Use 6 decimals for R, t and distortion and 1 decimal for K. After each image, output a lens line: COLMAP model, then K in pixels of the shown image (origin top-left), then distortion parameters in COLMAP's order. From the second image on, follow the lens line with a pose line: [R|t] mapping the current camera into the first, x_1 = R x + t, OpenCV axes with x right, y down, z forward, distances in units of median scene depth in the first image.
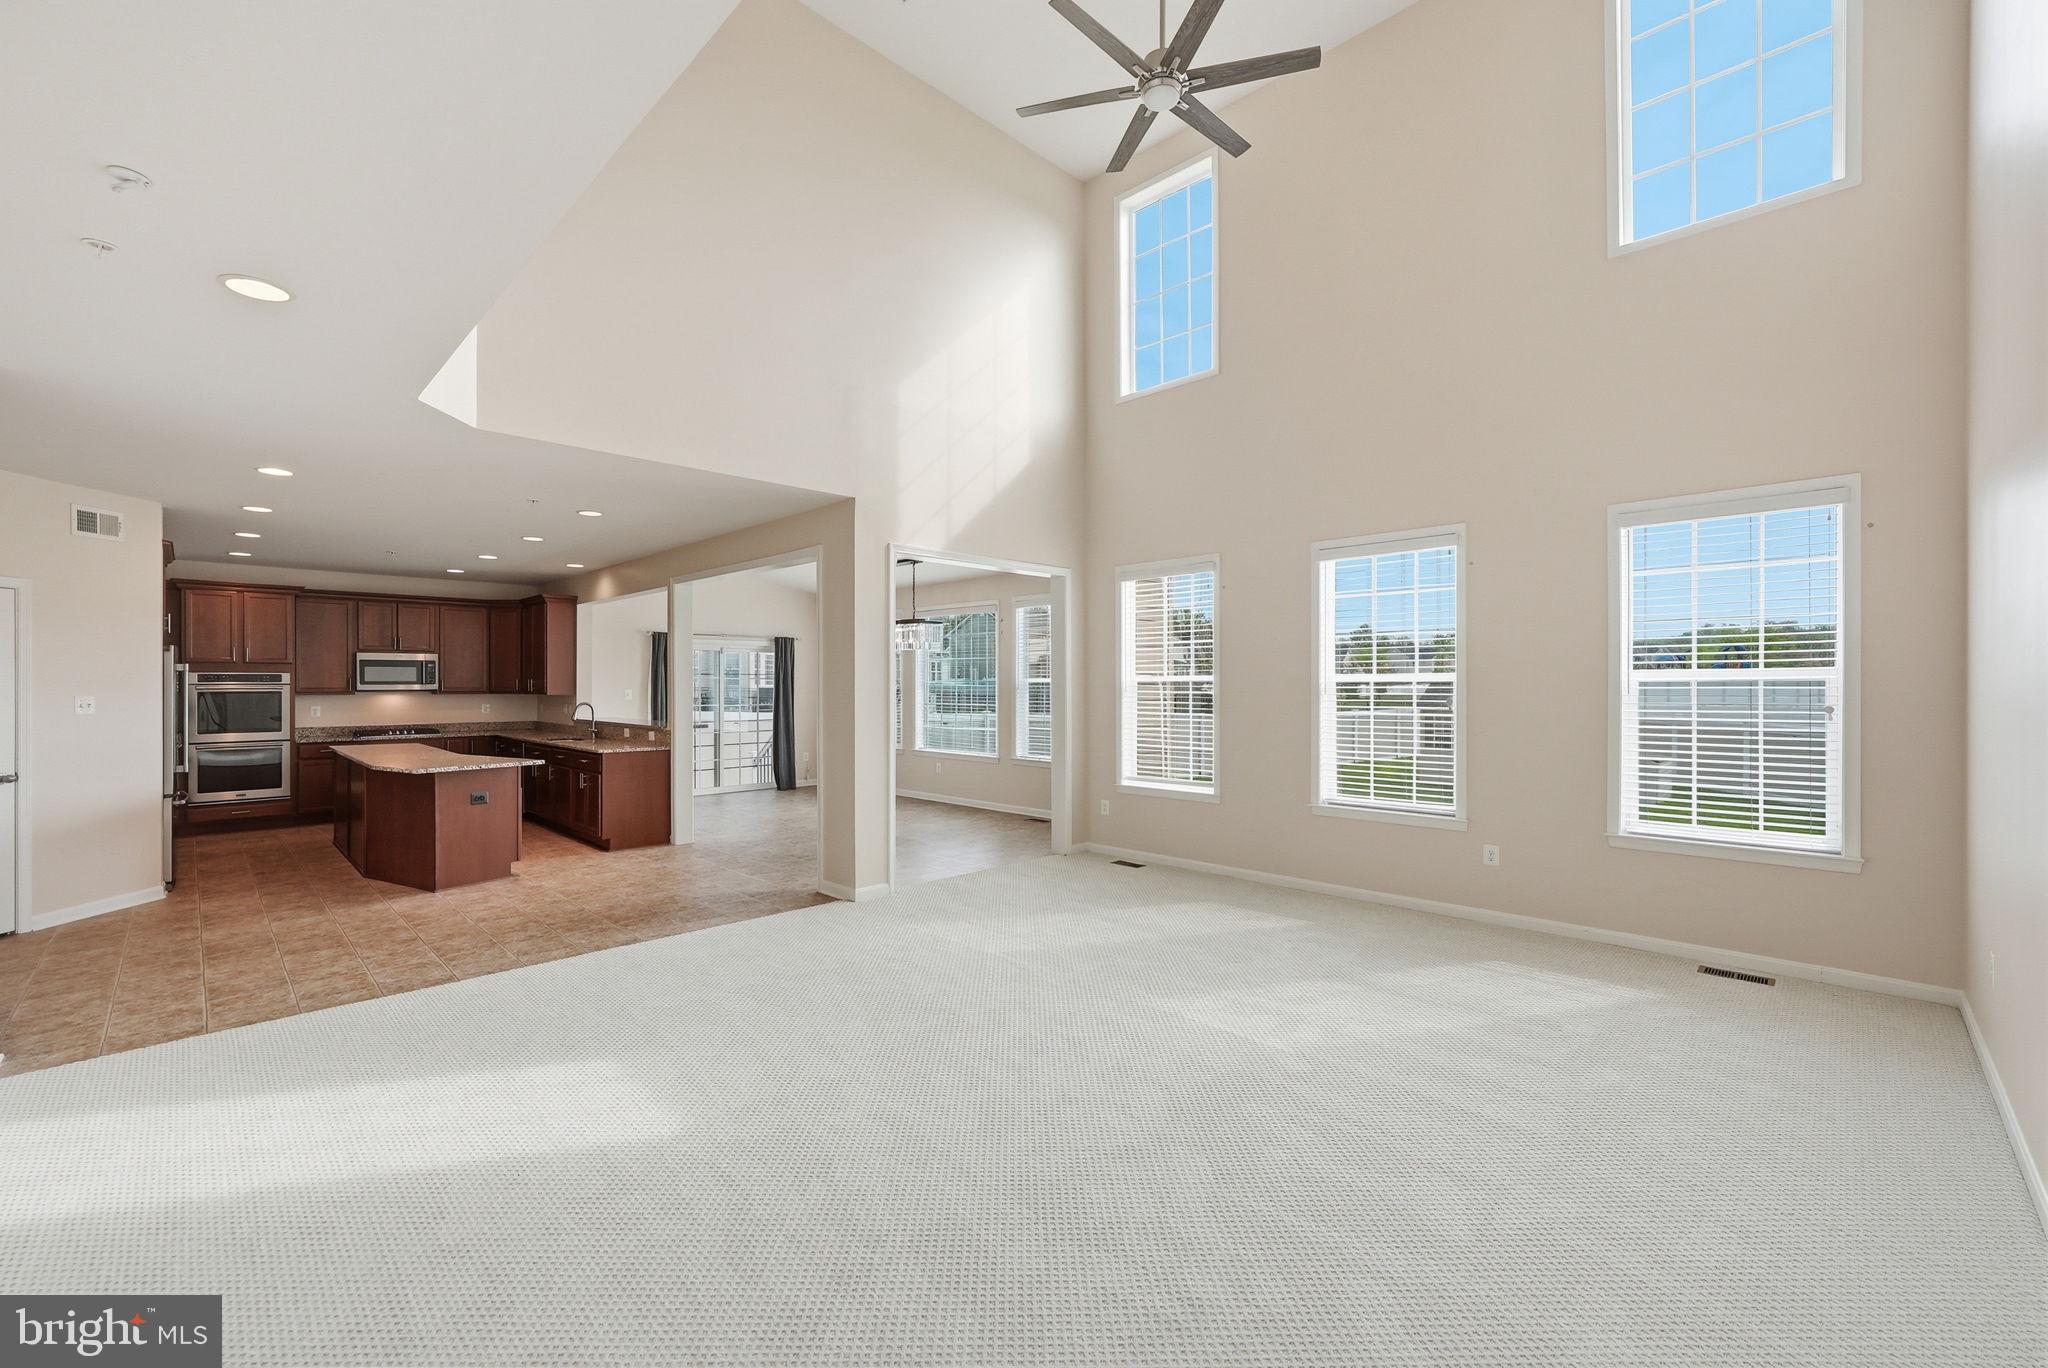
lens RADIAL K [[826.2, 0, 1024.0], [0, 826.2, 684.0], [0, 0, 1]] dist [-0.011363, 0.000143]
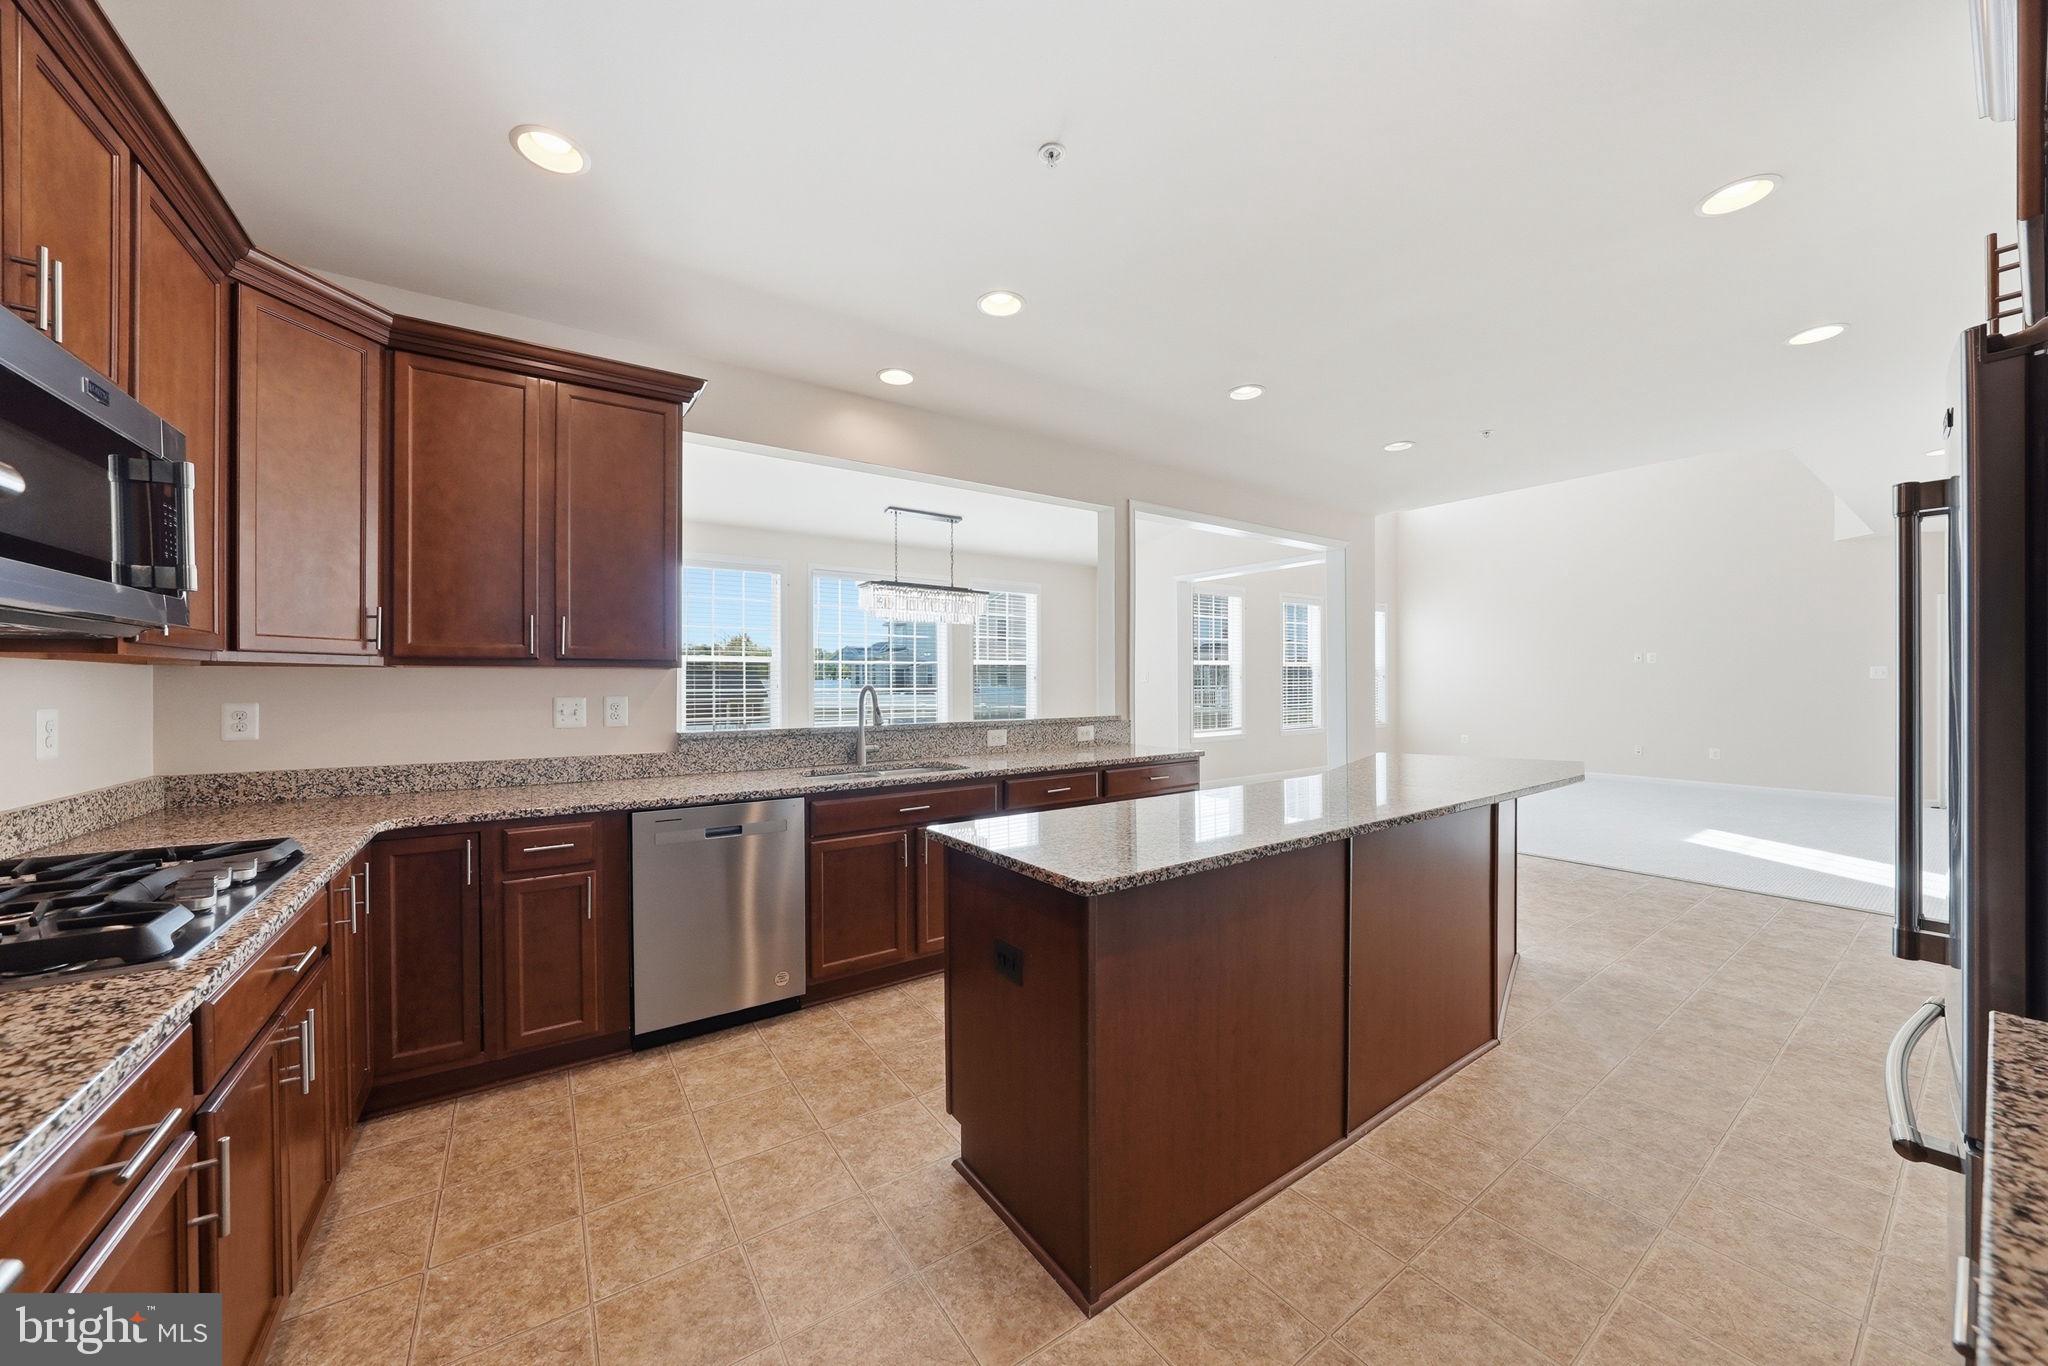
lens RADIAL K [[708.4, 0, 997.3], [0, 708.4, 702.4], [0, 0, 1]] dist [-0.007495, 0.000114]
pose [[0.193466, -0.027522, 0.980721, -0.913228], [0.001806, 0.999615, 0.027696, 0.021805], [-0.981105, -0.003587, 0.193442, 0.877375]]
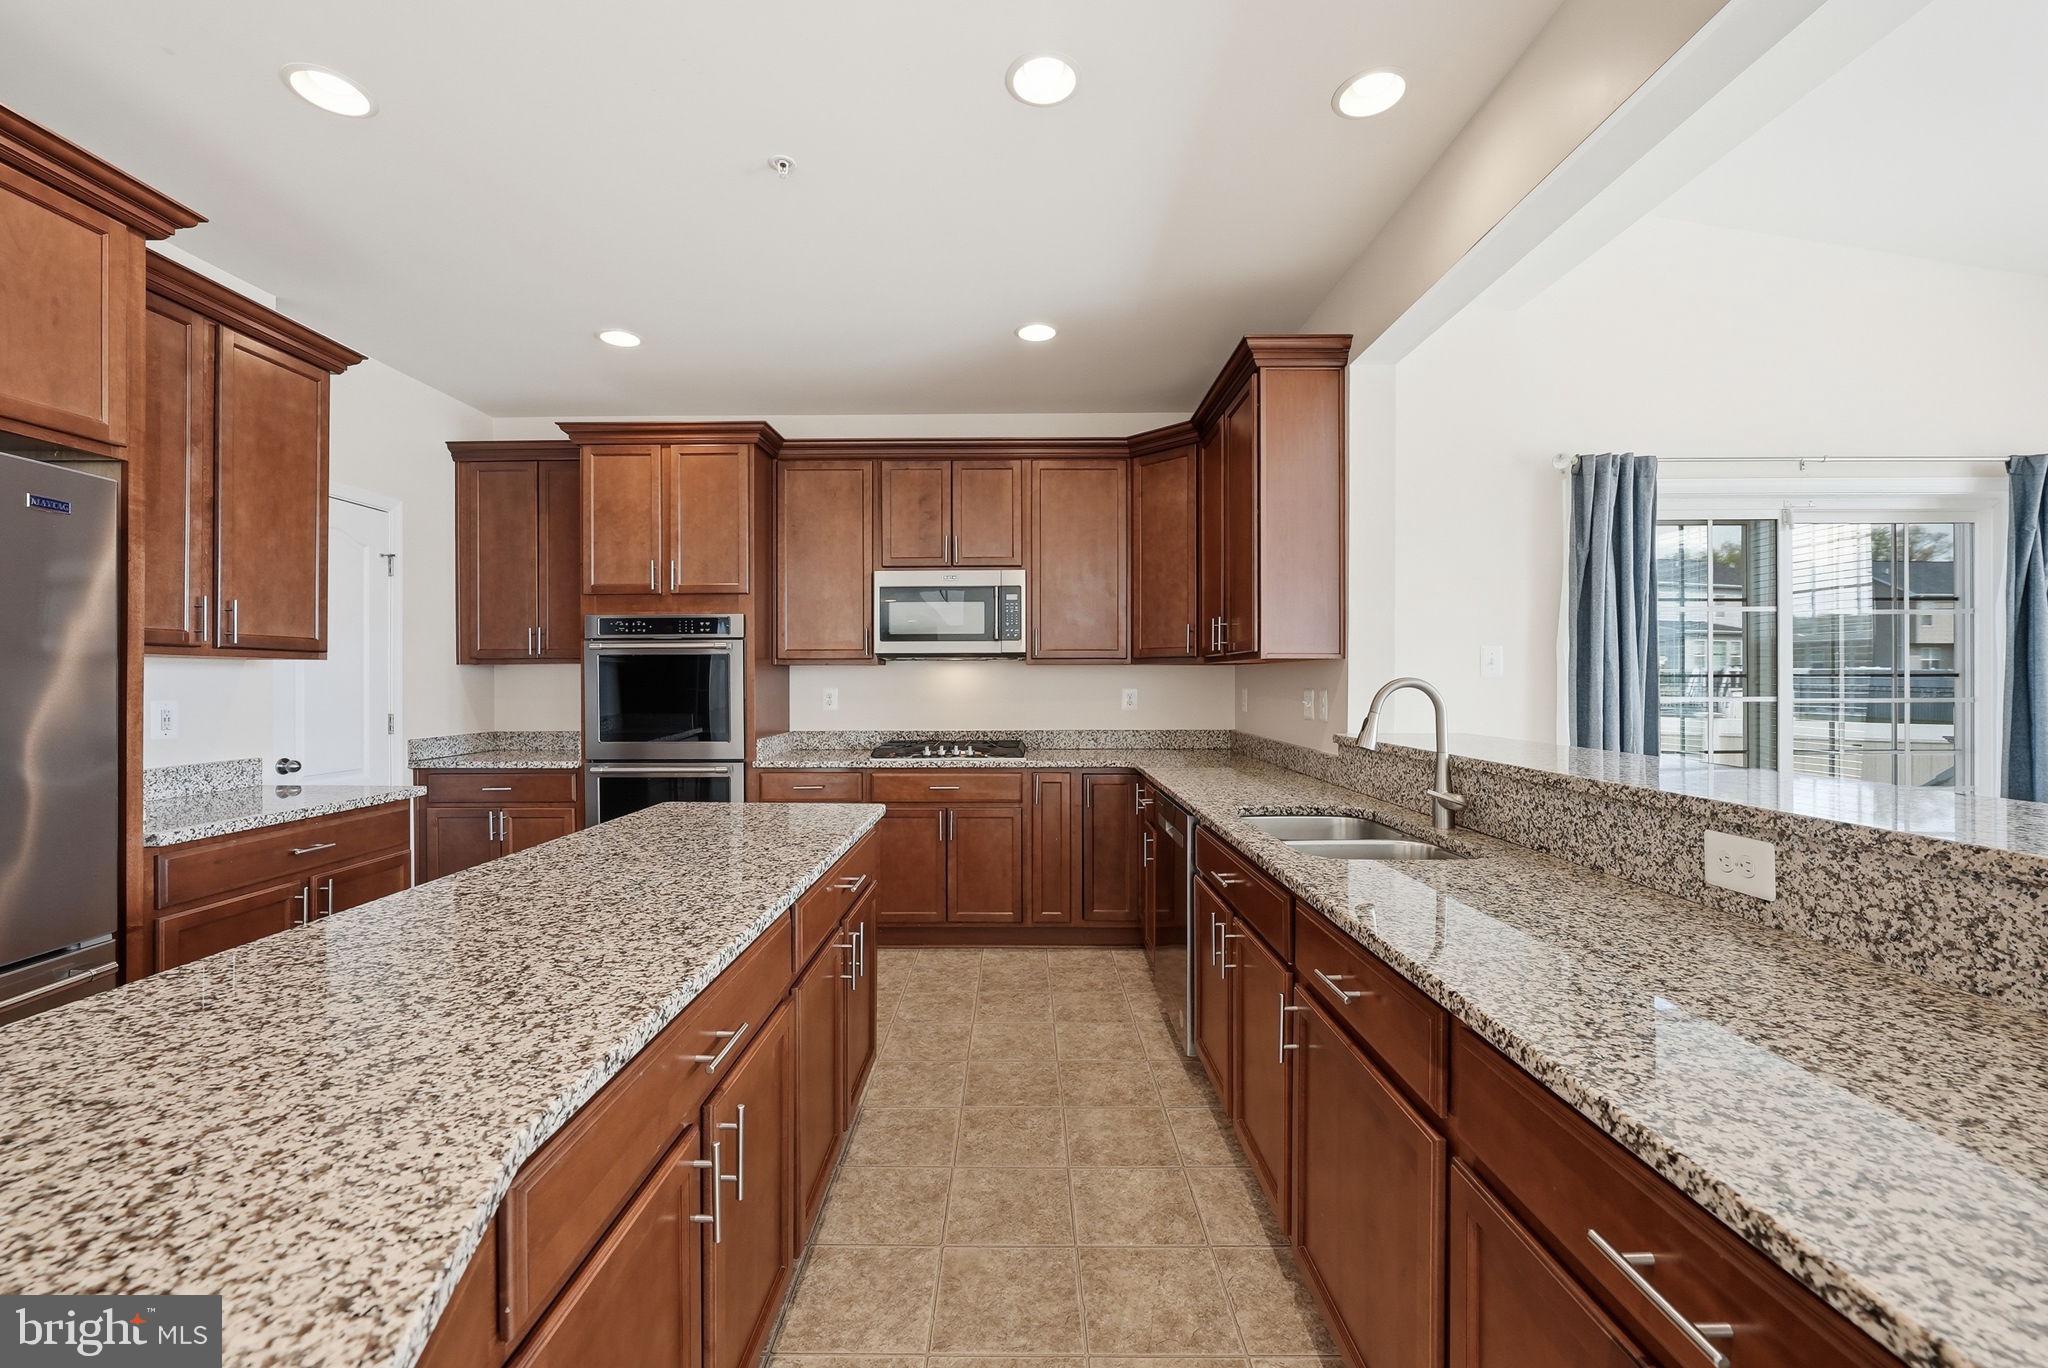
lens RADIAL K [[846.6, 0, 1000.5], [0, 846.6, 650.8], [0, 0, 1]] dist [0.000659, -0.000039]
pose [[0.697845, -0.025886, -0.715781, -0.453123], [0.001902, 0.999410, -0.034290, 0.023286], [0.716246, 0.022568, 0.697483, 0.761584]]
